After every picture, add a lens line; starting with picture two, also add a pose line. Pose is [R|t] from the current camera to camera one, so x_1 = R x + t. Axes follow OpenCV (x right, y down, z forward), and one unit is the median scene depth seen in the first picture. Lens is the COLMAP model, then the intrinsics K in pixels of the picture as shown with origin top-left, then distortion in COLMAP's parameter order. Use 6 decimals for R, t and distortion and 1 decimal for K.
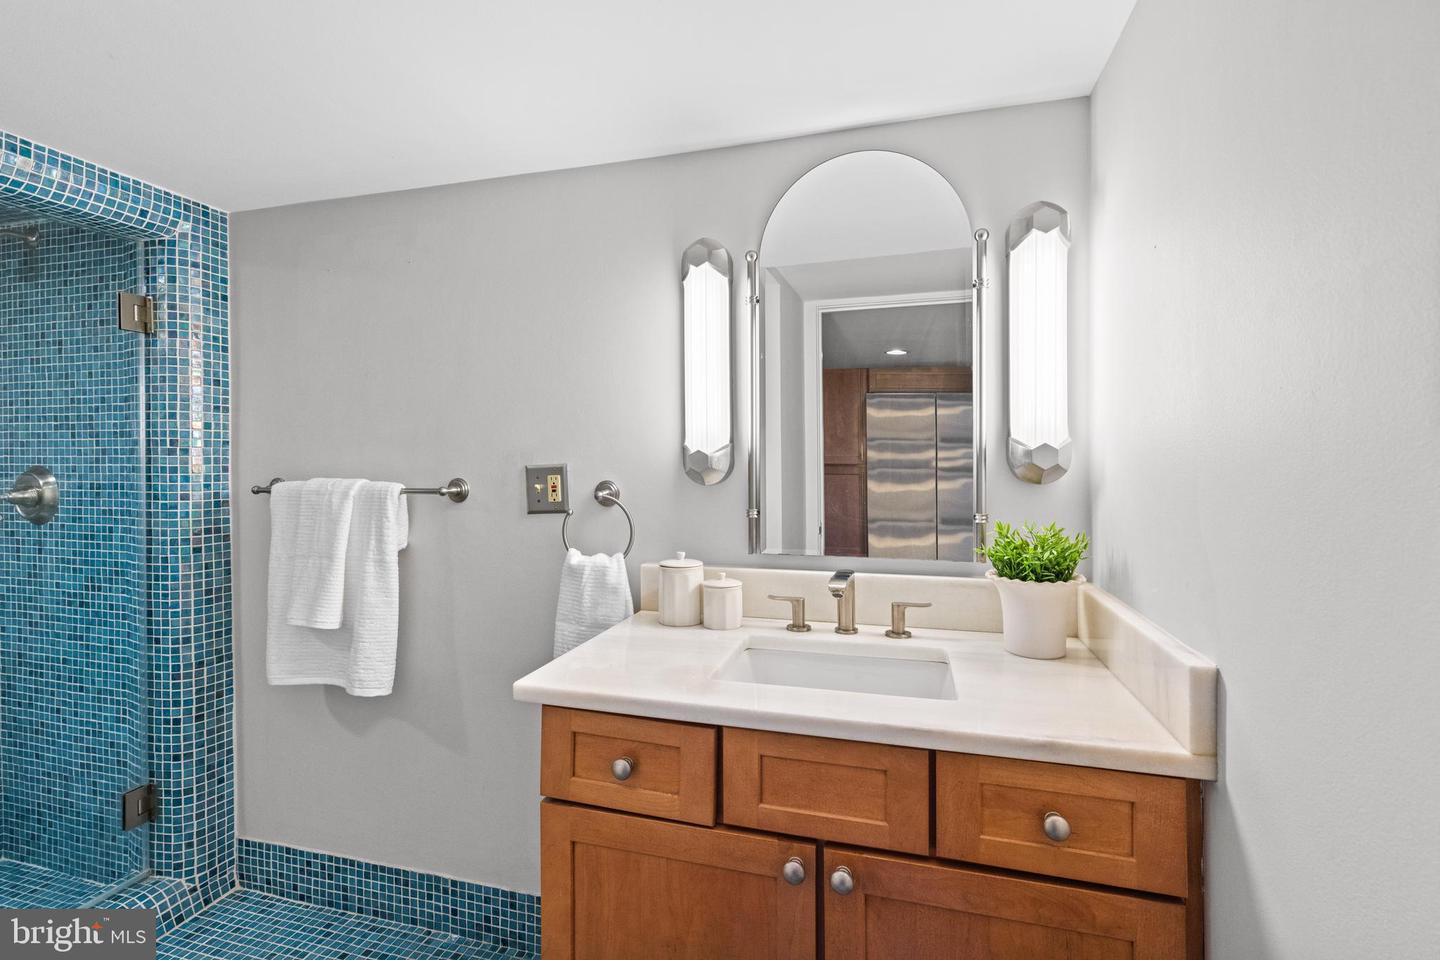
lens RADIAL K [[664.5, 0, 715.9], [0, 664.5, 469.7], [0, 0, 1]] dist [-0.006134, 0.005435]
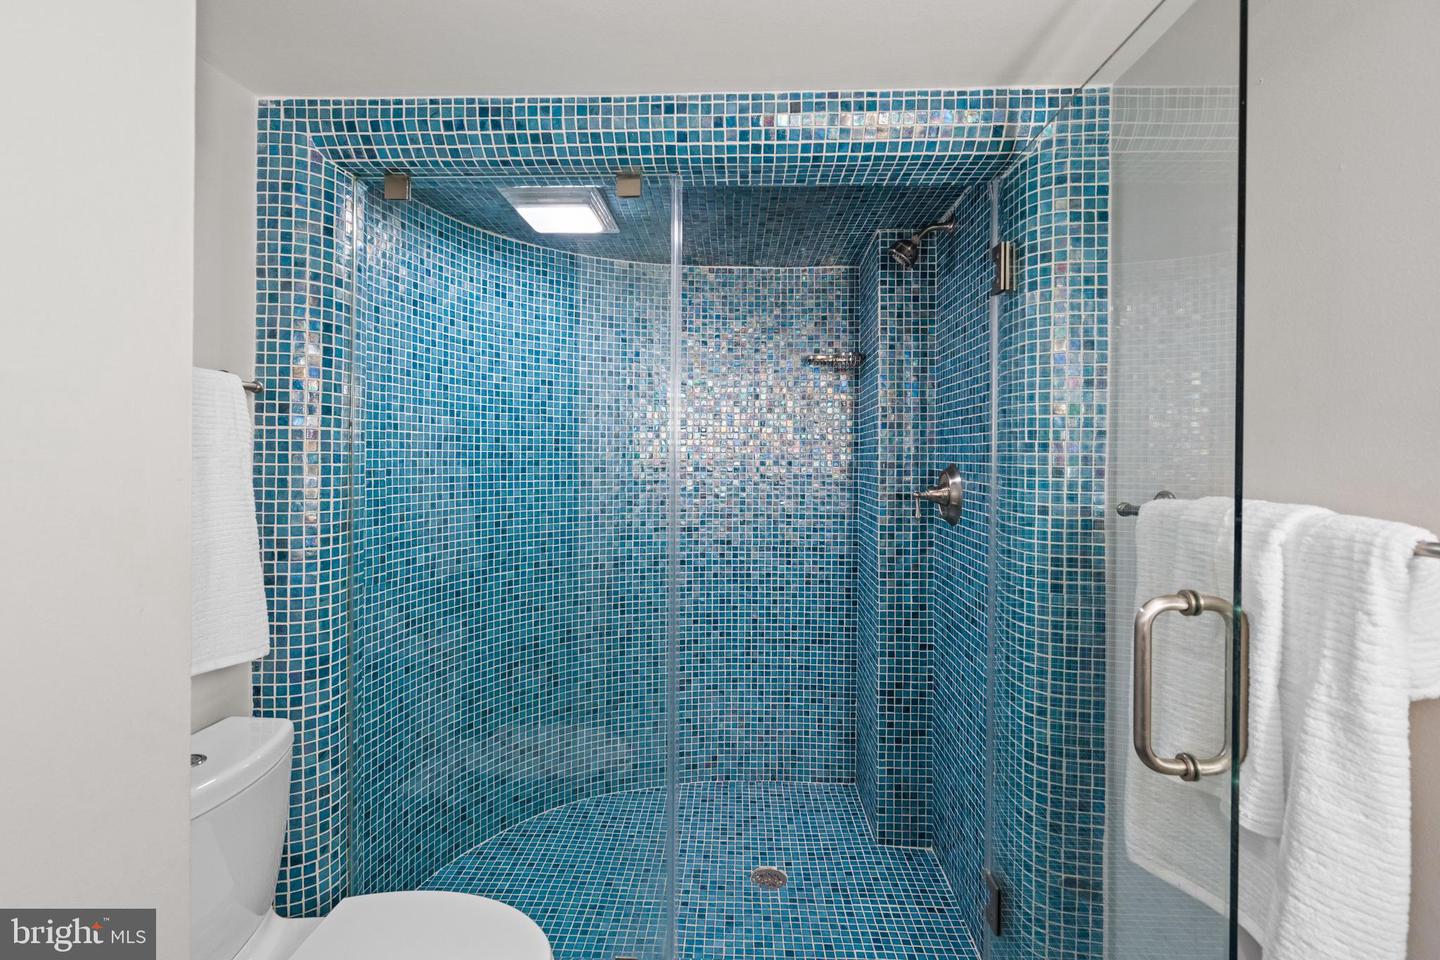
lens RADIAL K [[664.5, 0, 712.1], [0, 664.5, 457.2], [0, 0, 1]] dist [-0.006134, 0.005435]
pose [[0.238009, 0.005730, -0.971246, -0.188531], [-0.026542, 0.999648, -0.000607, -0.006295], [0.970900, 0.025924, 0.238077, 0.473017]]
